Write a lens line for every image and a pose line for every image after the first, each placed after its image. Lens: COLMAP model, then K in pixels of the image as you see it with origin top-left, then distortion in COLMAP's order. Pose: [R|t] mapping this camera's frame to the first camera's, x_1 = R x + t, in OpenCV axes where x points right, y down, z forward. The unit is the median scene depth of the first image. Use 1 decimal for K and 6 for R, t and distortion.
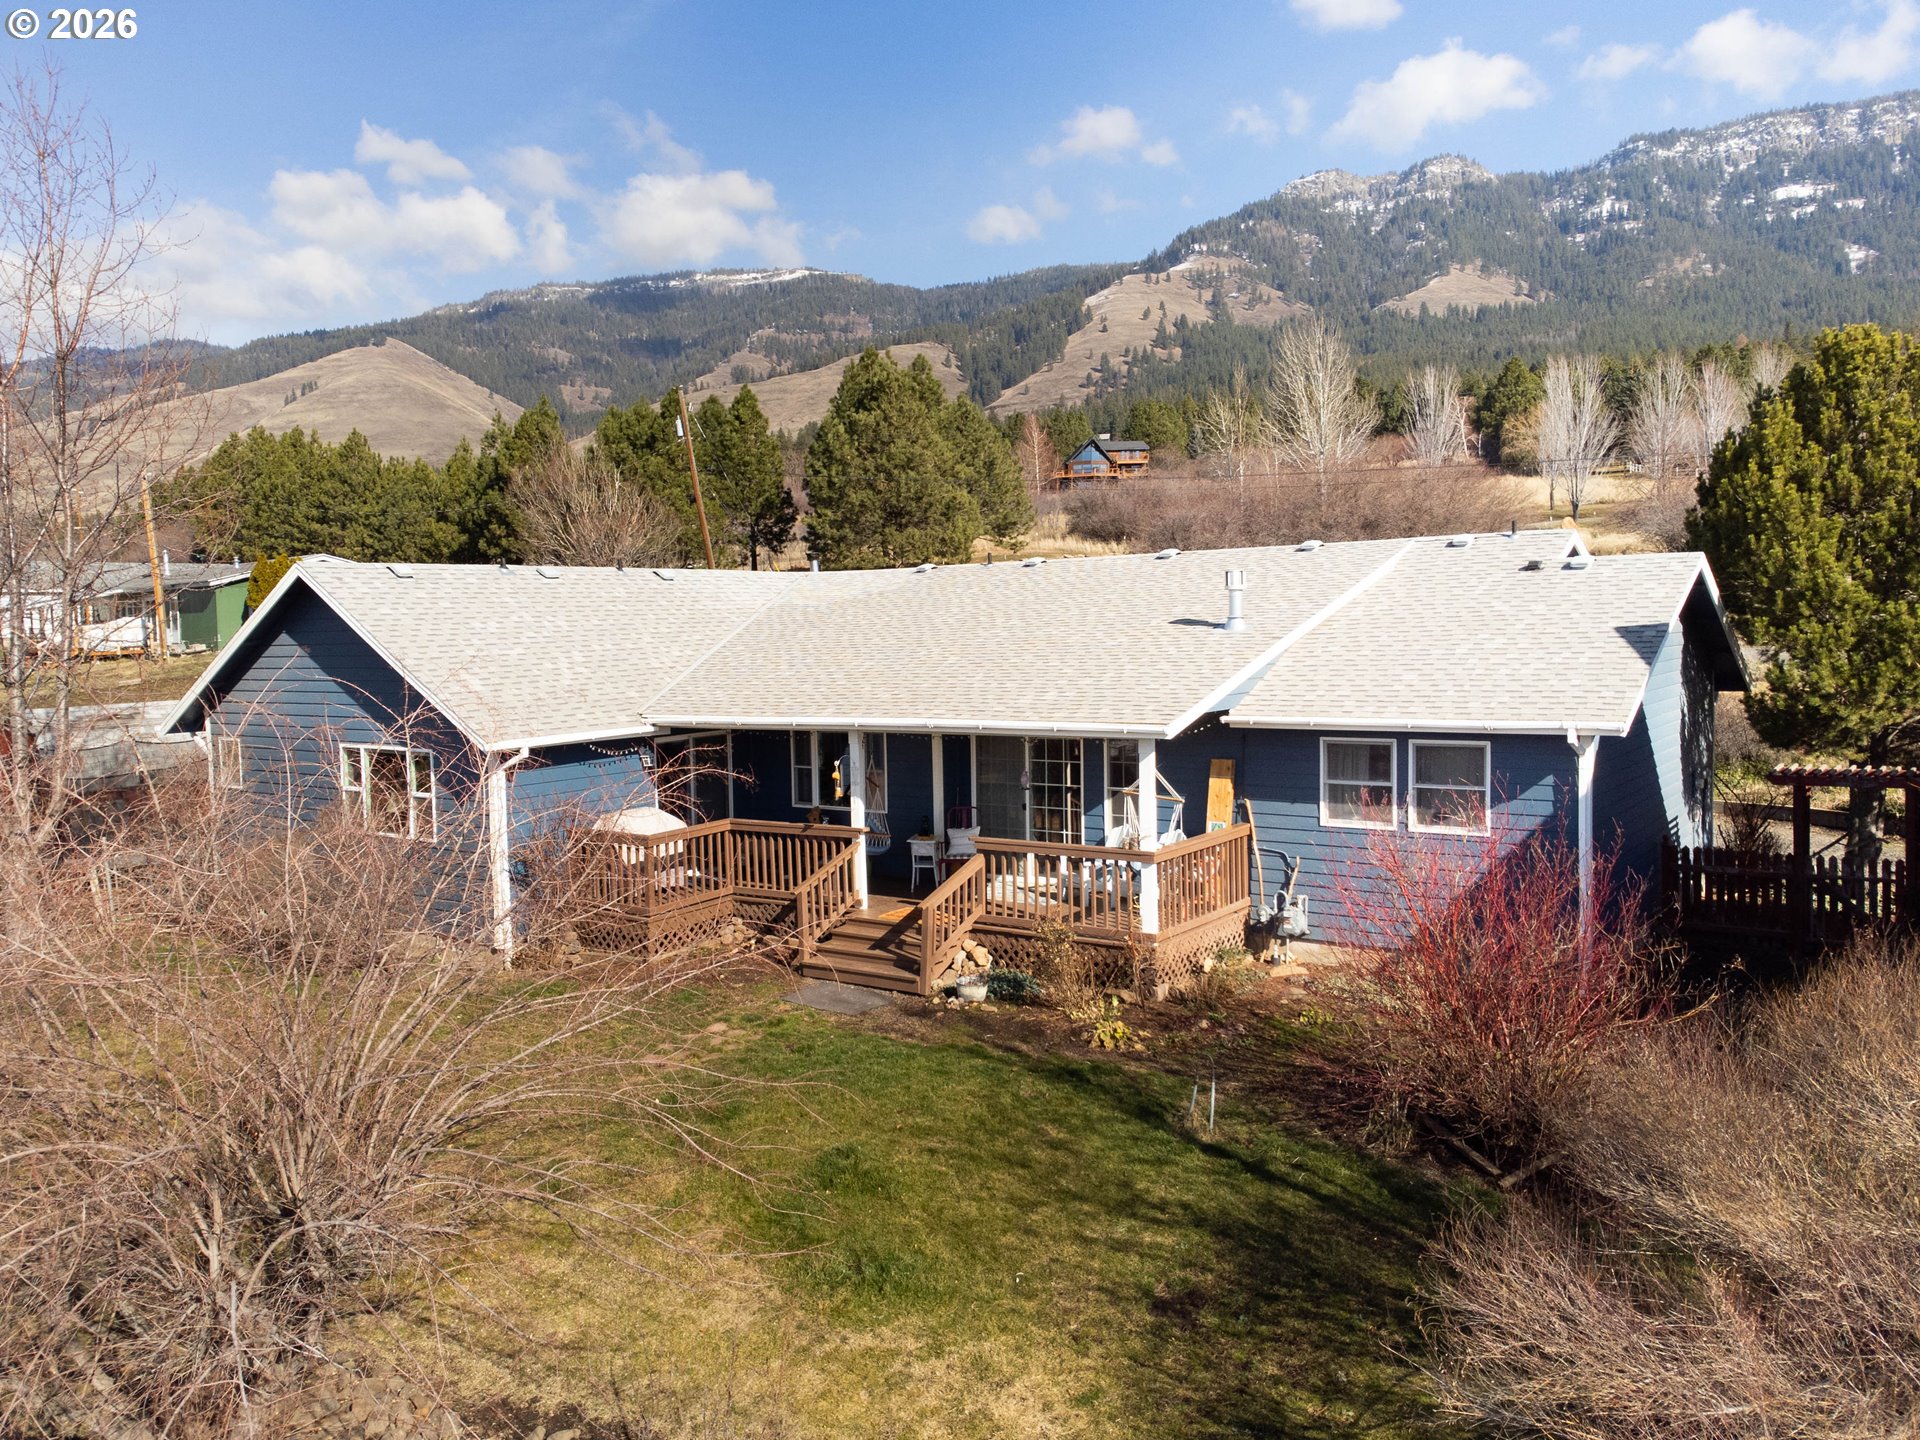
lens RADIAL K [[880.8, 0, 958.1], [0, 880.8, 725.3], [0, 0, 1]] dist [0.002122, -0.001095]
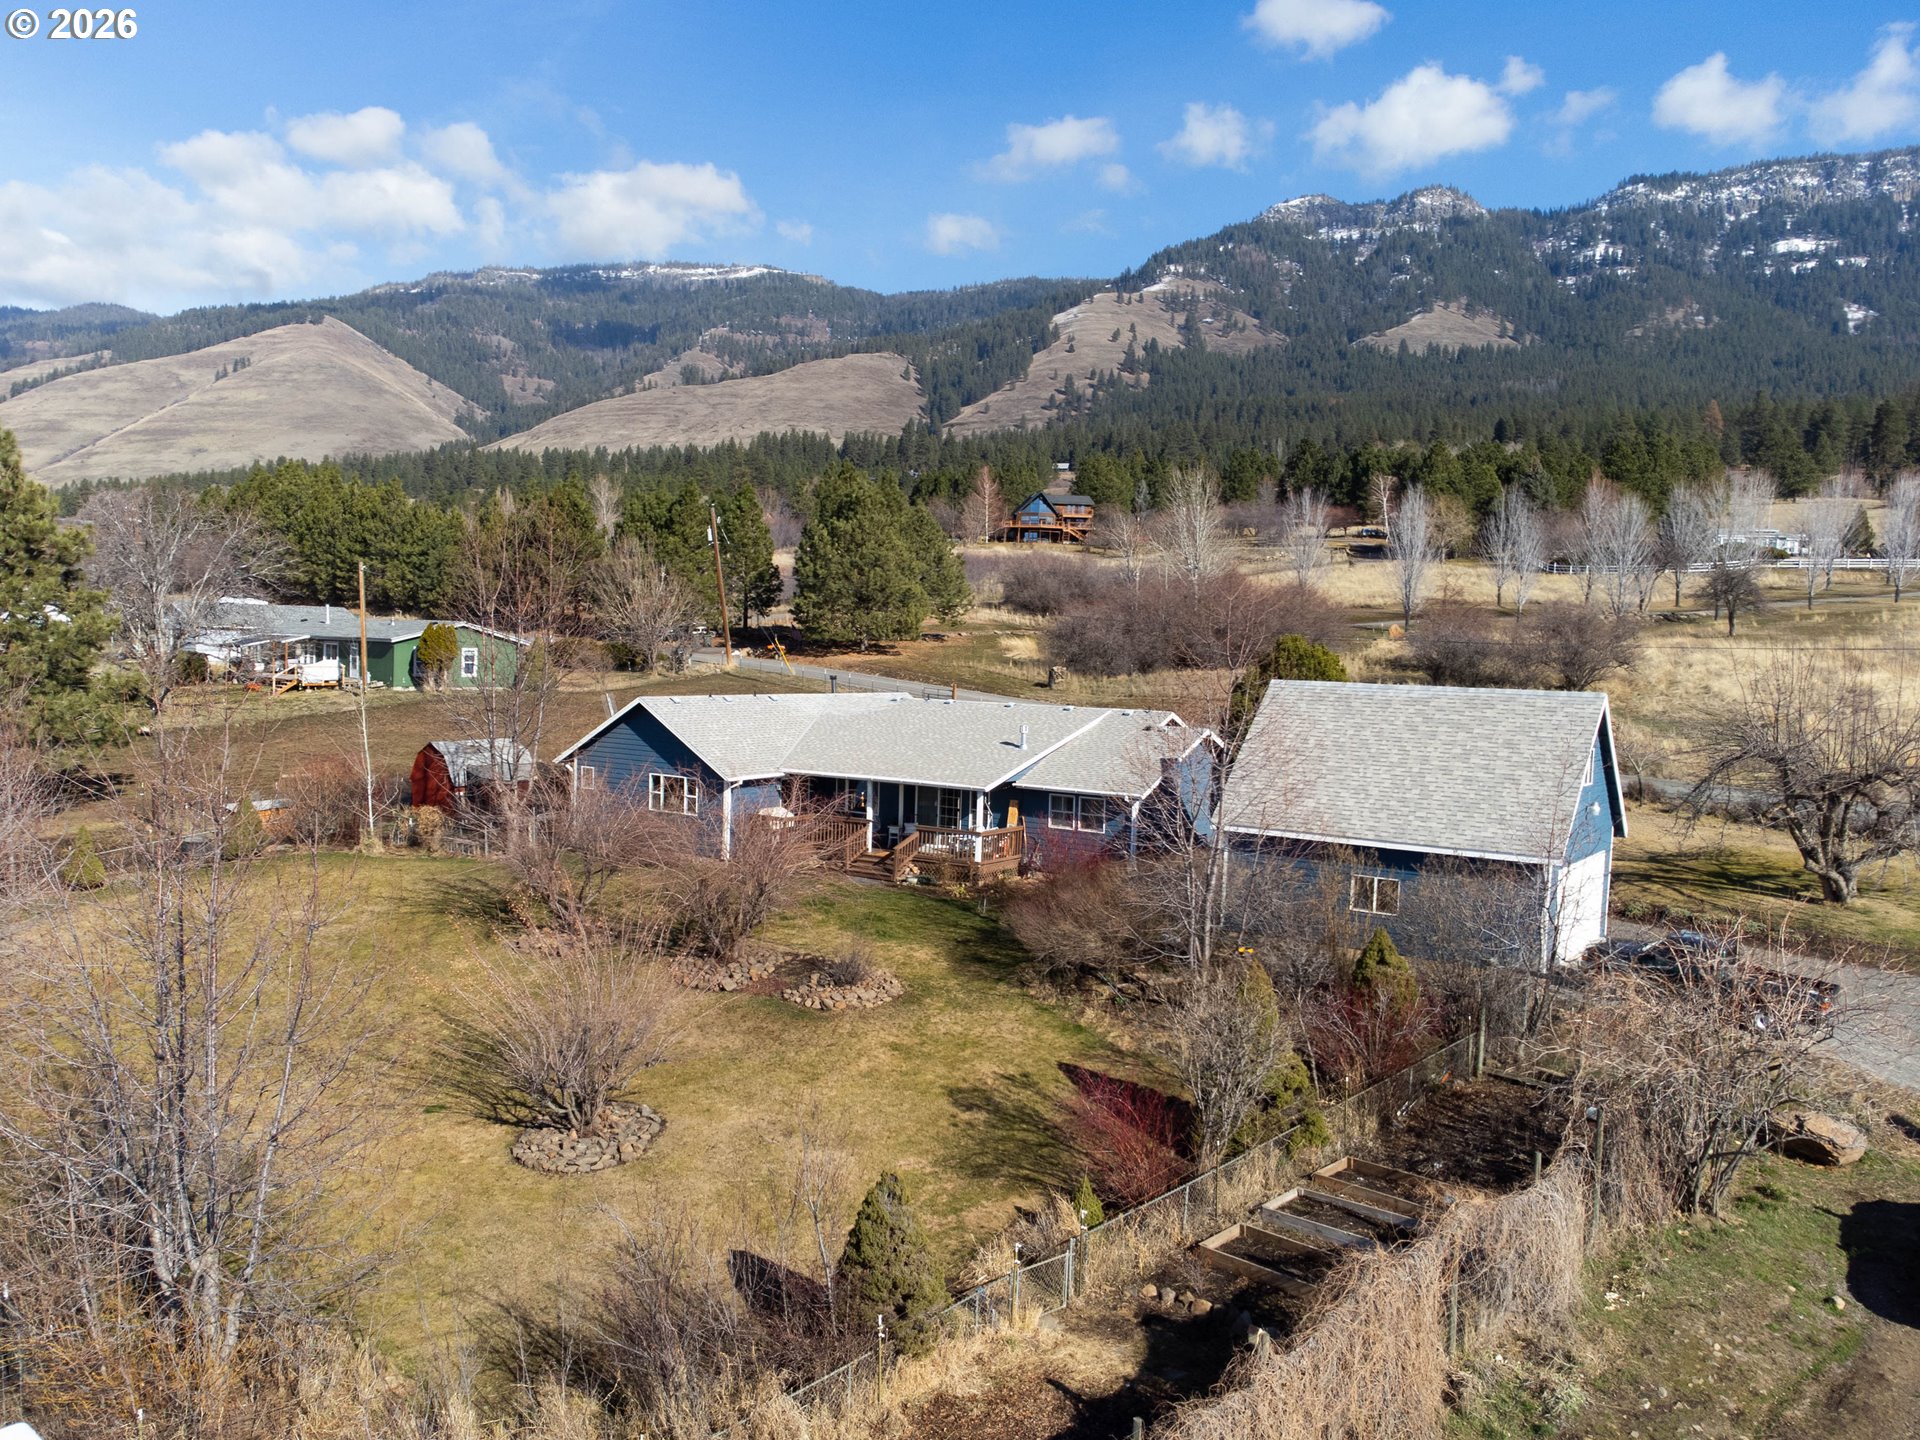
lens RADIAL K [[1429.4, 0, 960.0], [0, 1429.4, 720.0], [0, 0, 1]] dist [0.005614, 0.002267]
pose [[0.996833, 0.057772, 0.054643, -0.017321], [-0.057488, 0.998323, -0.006757, -0.027998], [-0.054941, 0.003594, 0.998483, -0.560600]]
